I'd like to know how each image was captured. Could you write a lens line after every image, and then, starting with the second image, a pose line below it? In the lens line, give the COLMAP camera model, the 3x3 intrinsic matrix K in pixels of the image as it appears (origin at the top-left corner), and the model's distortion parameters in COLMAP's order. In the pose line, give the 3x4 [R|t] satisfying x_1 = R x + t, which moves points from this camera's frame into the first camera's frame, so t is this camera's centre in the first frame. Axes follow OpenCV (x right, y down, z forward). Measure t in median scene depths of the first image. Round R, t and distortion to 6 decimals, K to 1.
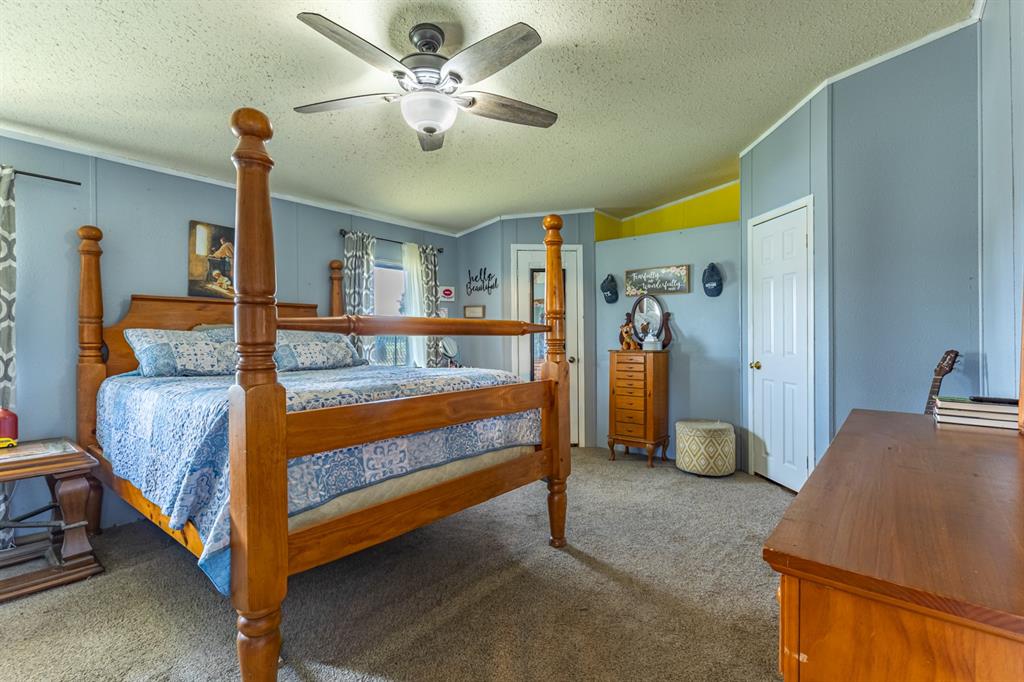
lens RADIAL K [[470.9, 0, 509.8], [0, 470.9, 338.5], [0, 0, 1]] dist [-0.001863, 0.001260]
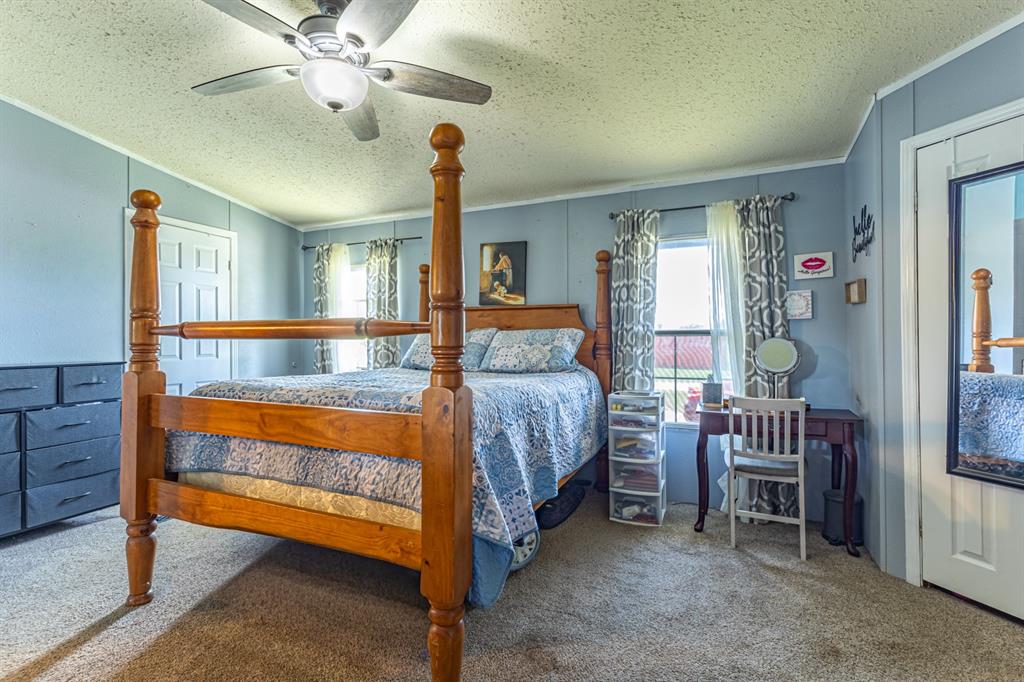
lens RADIAL K [[470.9, 0, 513.4], [0, 470.9, 335.6], [0, 0, 1]] dist [-0.001863, 0.001260]
pose [[0.255699, -0.002562, -0.966753, 0.513481], [-0.002751, 0.999991, -0.003378, -0.007137], [0.966752, 0.003523, 0.255690, 0.735461]]
